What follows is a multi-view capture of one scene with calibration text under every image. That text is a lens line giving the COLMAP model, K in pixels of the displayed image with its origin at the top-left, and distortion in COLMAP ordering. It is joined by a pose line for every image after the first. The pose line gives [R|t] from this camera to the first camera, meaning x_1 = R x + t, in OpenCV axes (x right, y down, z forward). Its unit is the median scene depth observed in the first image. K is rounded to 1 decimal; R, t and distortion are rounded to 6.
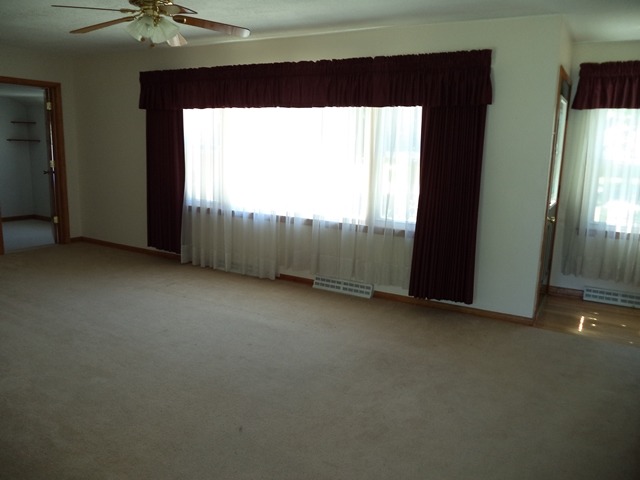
lens RADIAL K [[492.7, 0, 343.0], [0, 492.7, 232.1], [0, 0, 1]] dist [0.000383, 0.000927]
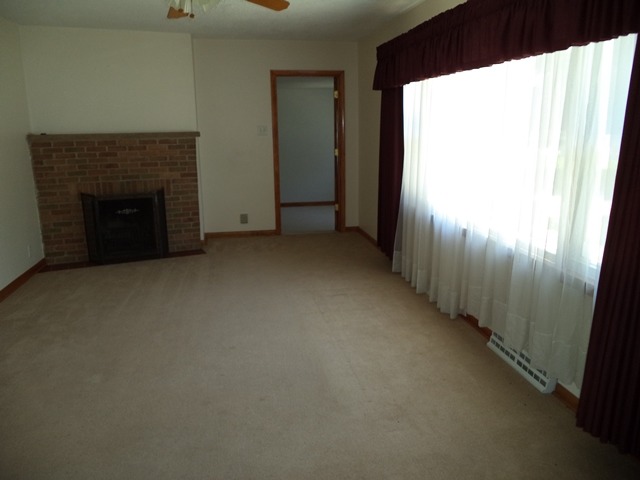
lens RADIAL K [[524.3, 0, 320.0], [0, 524.3, 240.0], [0, 0, 1]] dist [-0.009103, -0.011413]
pose [[0.617795, 0.128640, -0.775745, 0.331402], [-0.096225, 0.991481, 0.087783, -0.067651], [0.780429, 0.020414, 0.624911, 0.403520]]
